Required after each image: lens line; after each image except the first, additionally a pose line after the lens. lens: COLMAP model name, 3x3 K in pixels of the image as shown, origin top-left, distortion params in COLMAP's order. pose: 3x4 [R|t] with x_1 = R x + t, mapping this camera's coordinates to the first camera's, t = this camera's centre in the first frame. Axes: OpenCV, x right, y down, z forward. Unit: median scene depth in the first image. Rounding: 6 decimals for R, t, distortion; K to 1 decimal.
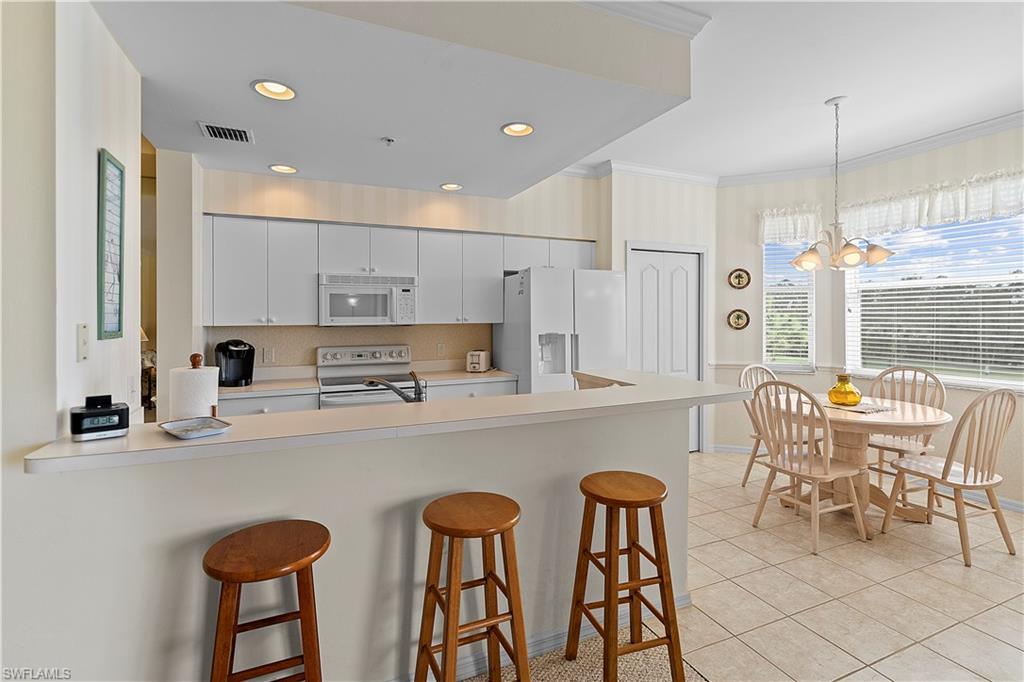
lens RADIAL K [[478.7, 0, 509.2], [0, 478.7, 321.1], [0, 0, 1]] dist [-0.012032, 0.006532]
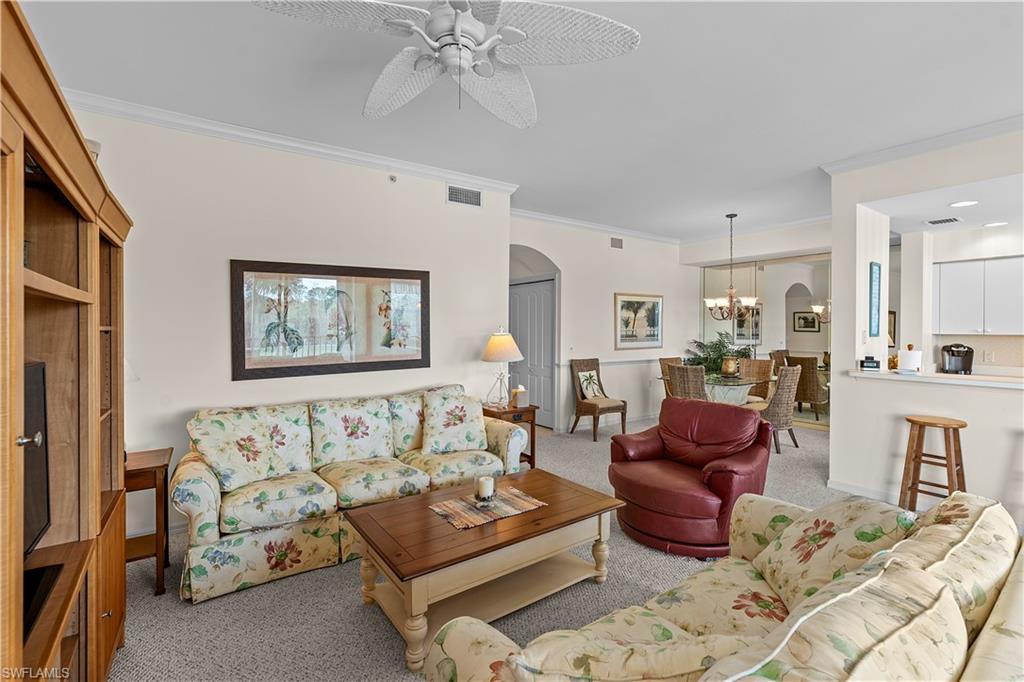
lens RADIAL K [[479.1, 0, 513.0], [0, 479.1, 322.2], [0, 0, 1]] dist [-0.013197, 0.009777]
pose [[0.213476, -0.000225, -0.976948, 0.538434], [-0.016880, 0.999850, -0.003919, 0.001208], [0.976803, 0.017328, 0.213440, -0.620676]]
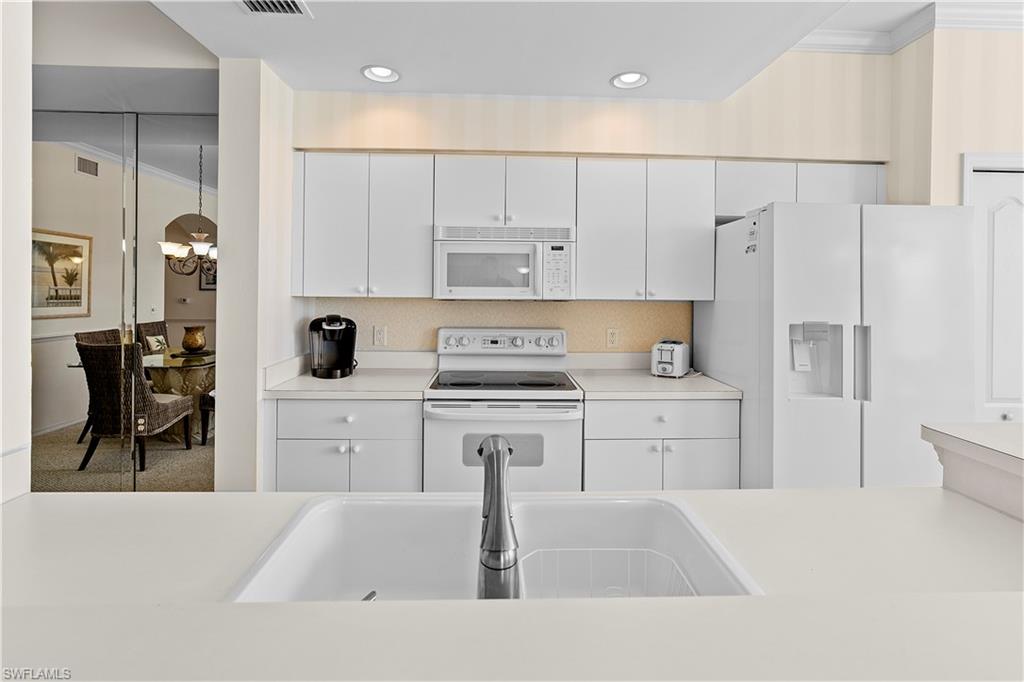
lens RADIAL K [[479.1, 0, 510.0], [0, 479.1, 281.1], [0, 0, 1]] dist [-0.013197, 0.009777]
pose [[0.927991, 0.008842, -0.372498, -0.029769], [-0.018546, 0.999575, -0.022477, -0.002517], [0.372141, 0.027767, 0.927761, 0.365617]]
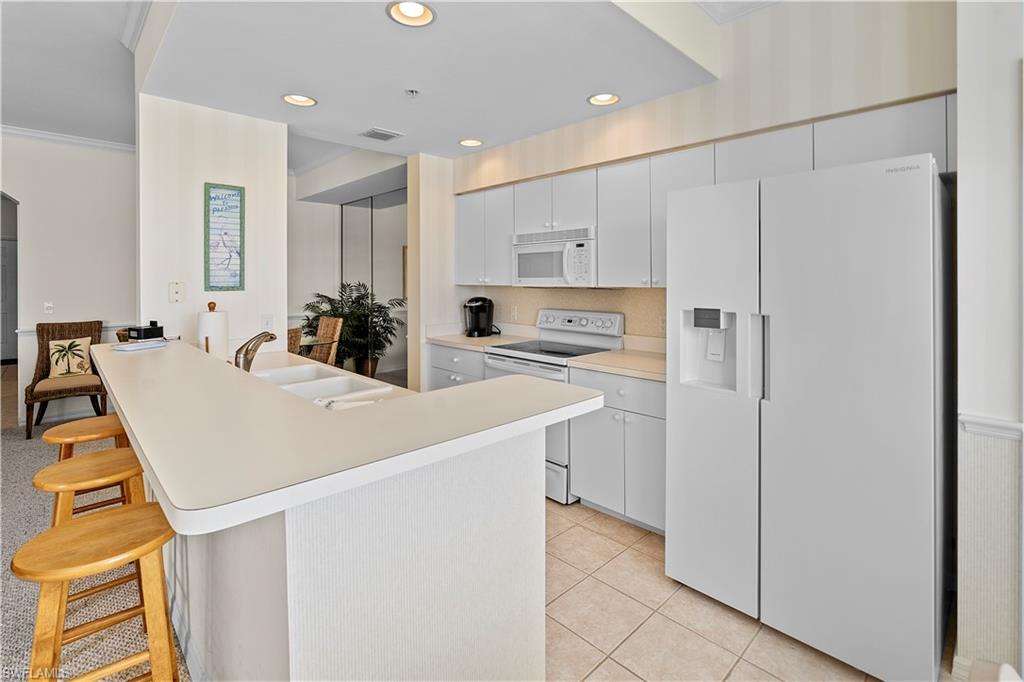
lens RADIAL K [[479.1, 0, 496.6], [0, 479.1, 272.0], [0, 0, 1]] dist [-0.013197, 0.009777]
pose [[0.332252, -0.008569, -0.943152, 0.501868], [-0.009890, 0.999872, -0.012568, -0.006995], [0.943139, 0.013503, 0.332124, 0.597414]]
